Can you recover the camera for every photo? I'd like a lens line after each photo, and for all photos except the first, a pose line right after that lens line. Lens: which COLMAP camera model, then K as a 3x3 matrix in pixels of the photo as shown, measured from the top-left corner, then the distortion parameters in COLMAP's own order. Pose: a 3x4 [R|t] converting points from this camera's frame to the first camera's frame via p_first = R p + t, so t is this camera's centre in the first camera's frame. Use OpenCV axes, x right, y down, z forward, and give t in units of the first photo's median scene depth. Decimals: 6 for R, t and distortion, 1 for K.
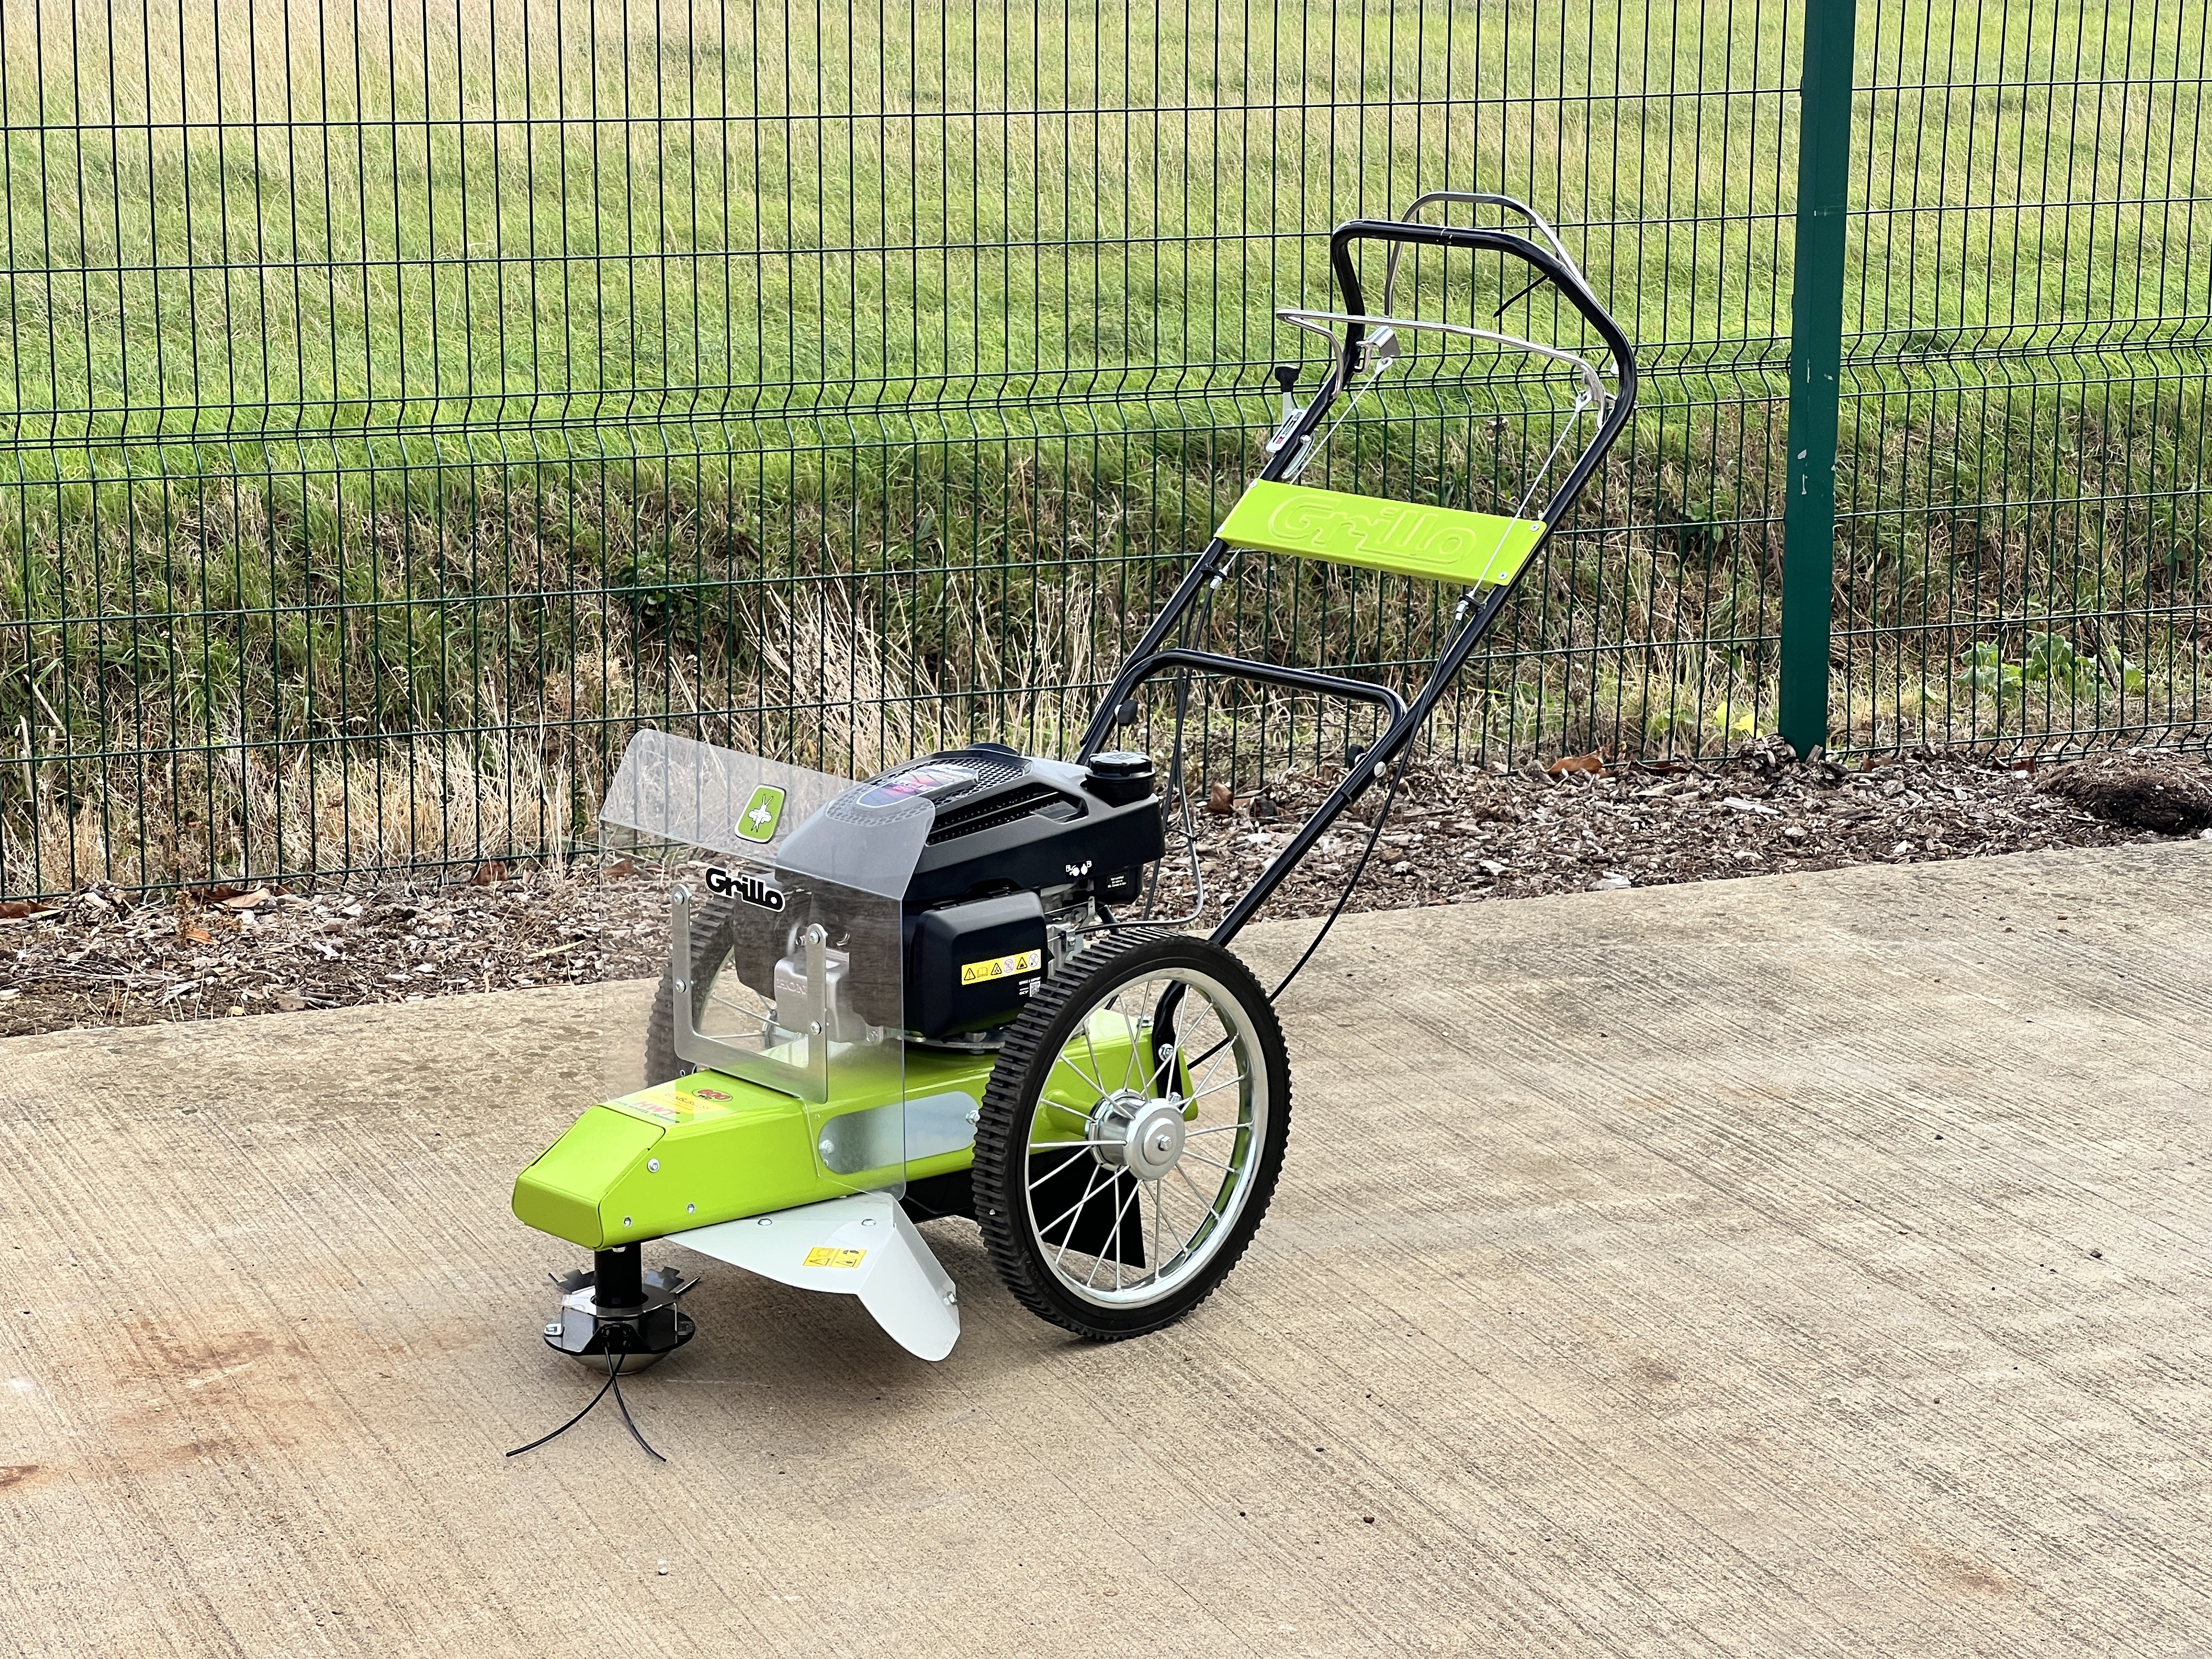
lens RADIAL K [[5046.5, 0, 1106.0], [0, 5046.5, 829.5], [0, 0, 1]] dist [-0.158810, 7.392964]
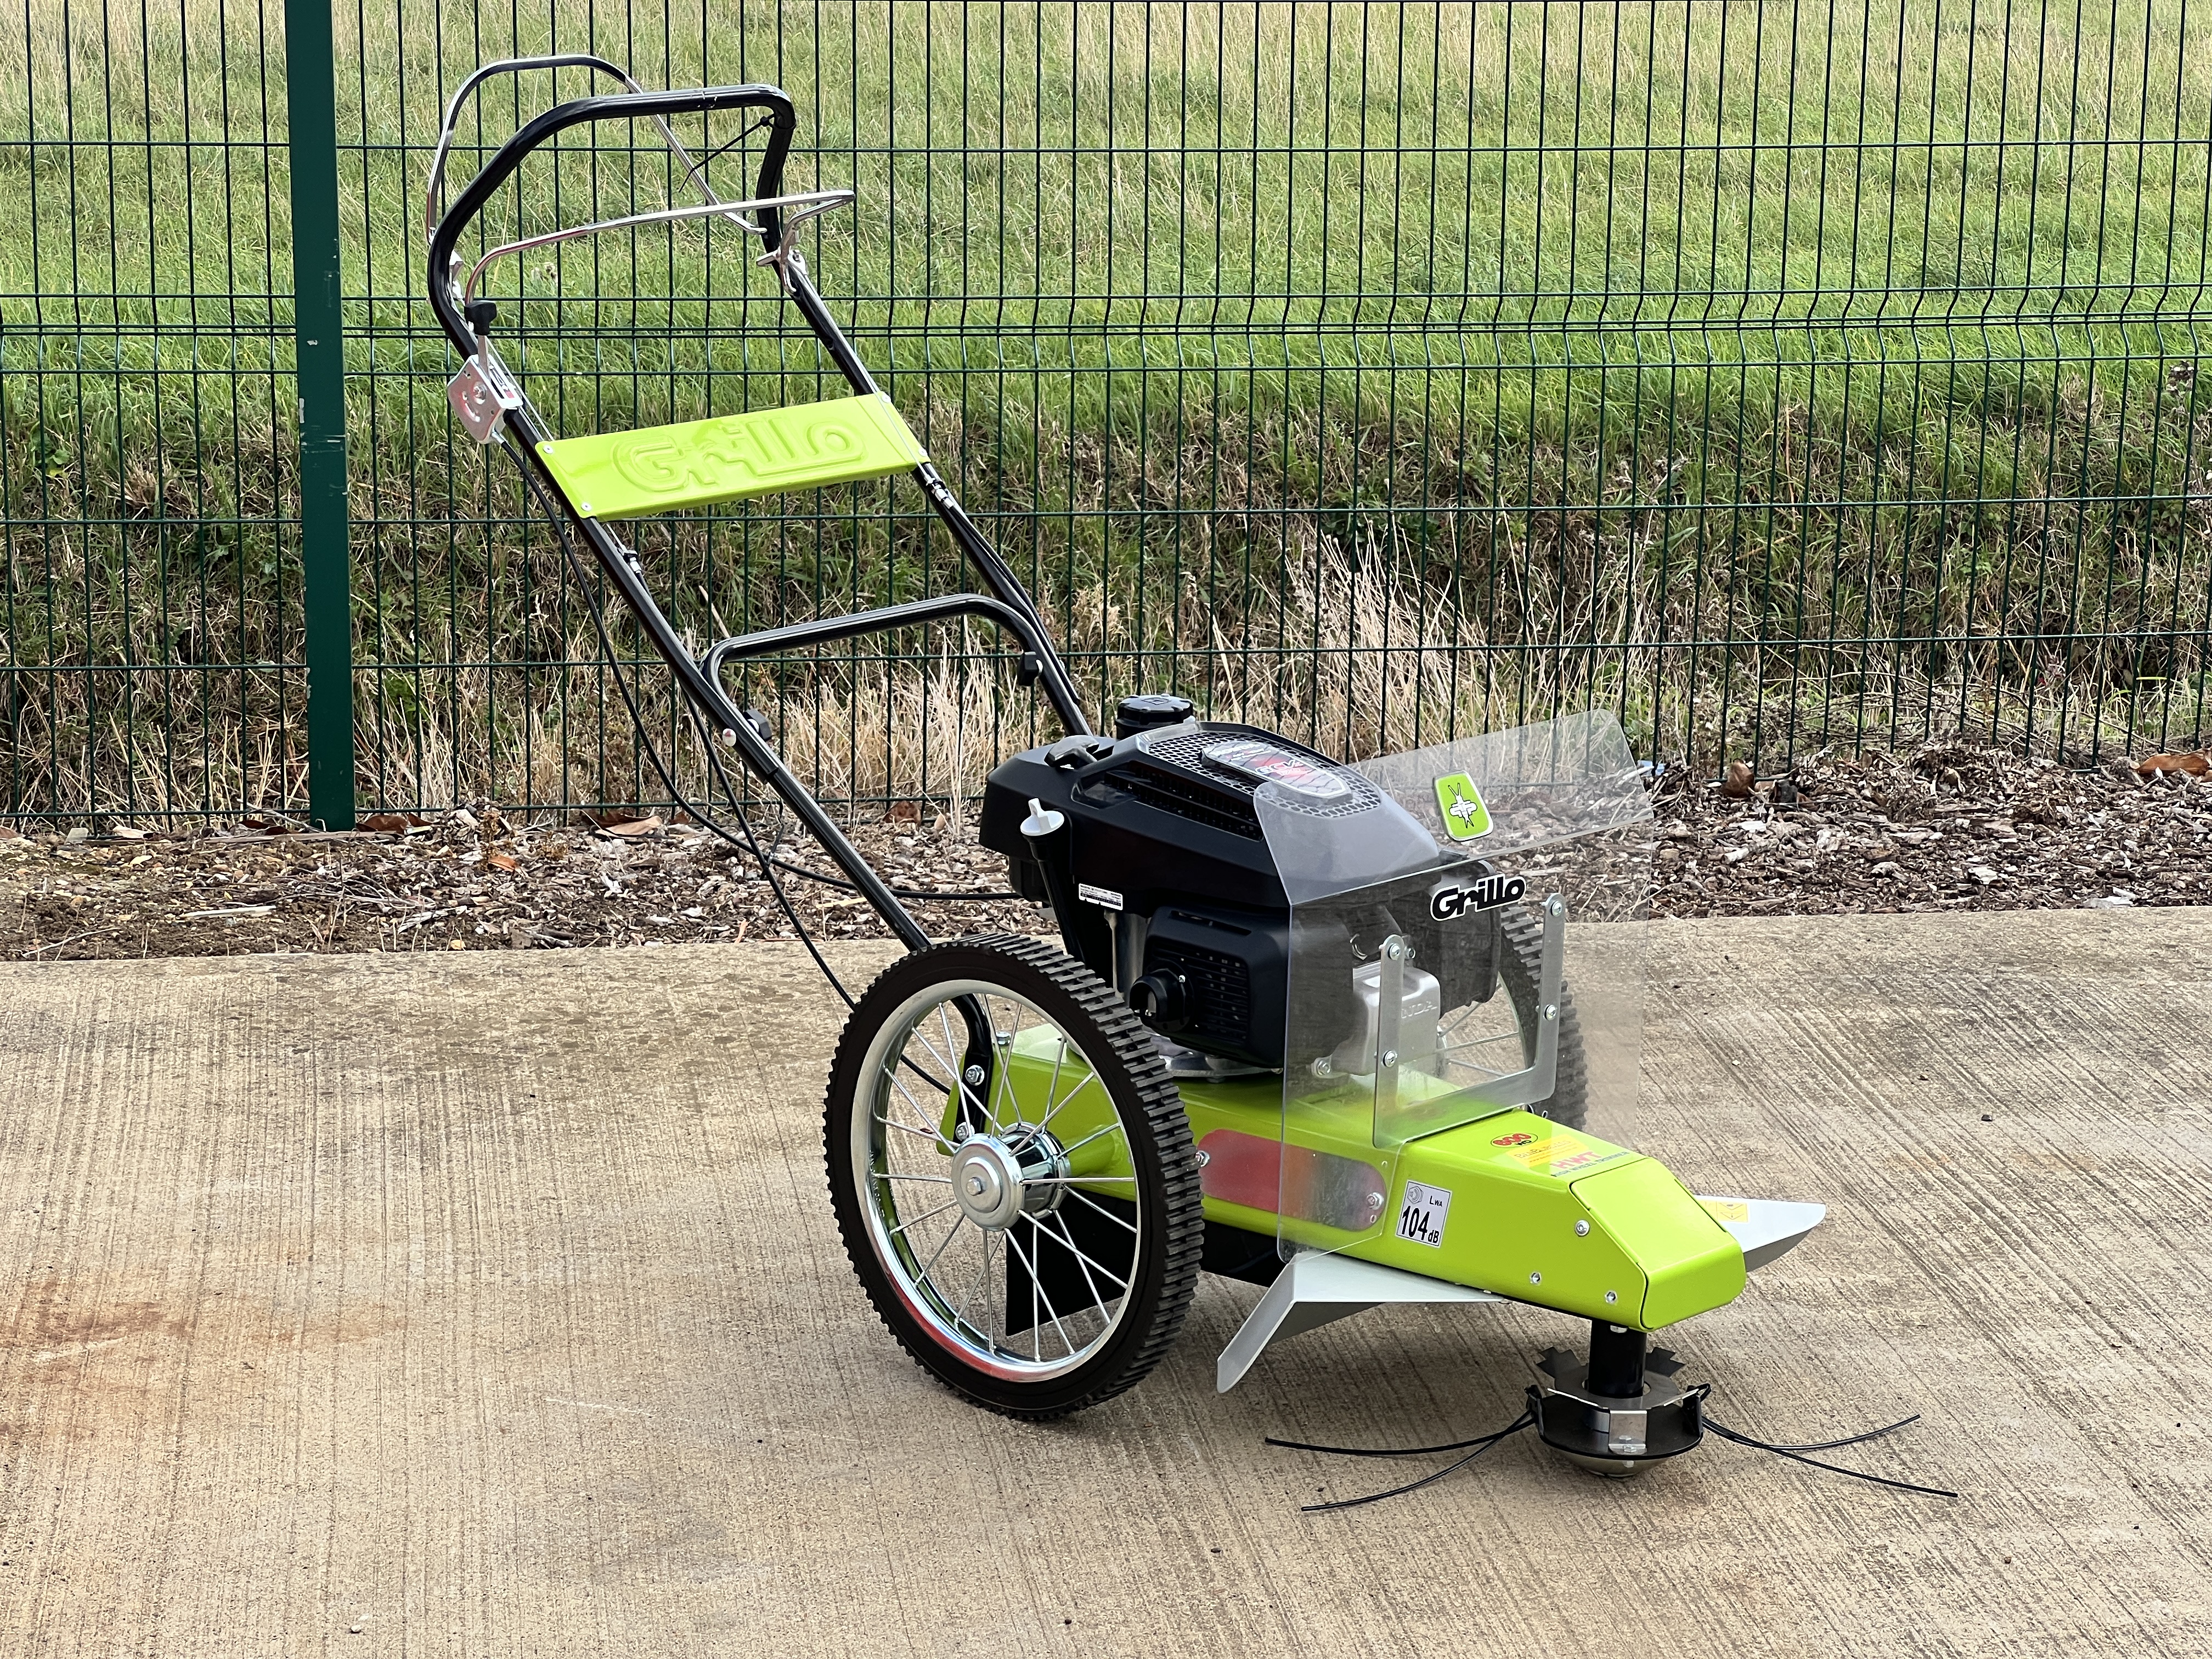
lens RADIAL K [[5029.3, 0, 1110.1], [0, 5029.3, 832.0], [0, 0, 1]] dist [0.229881, 1.003707]
pose [[0.970308, 0.059948, -0.234326, 0.135182], [-0.057571, 0.998197, 0.016978, -0.006123], [0.234922, -0.002984, 0.972010, 0.111255]]
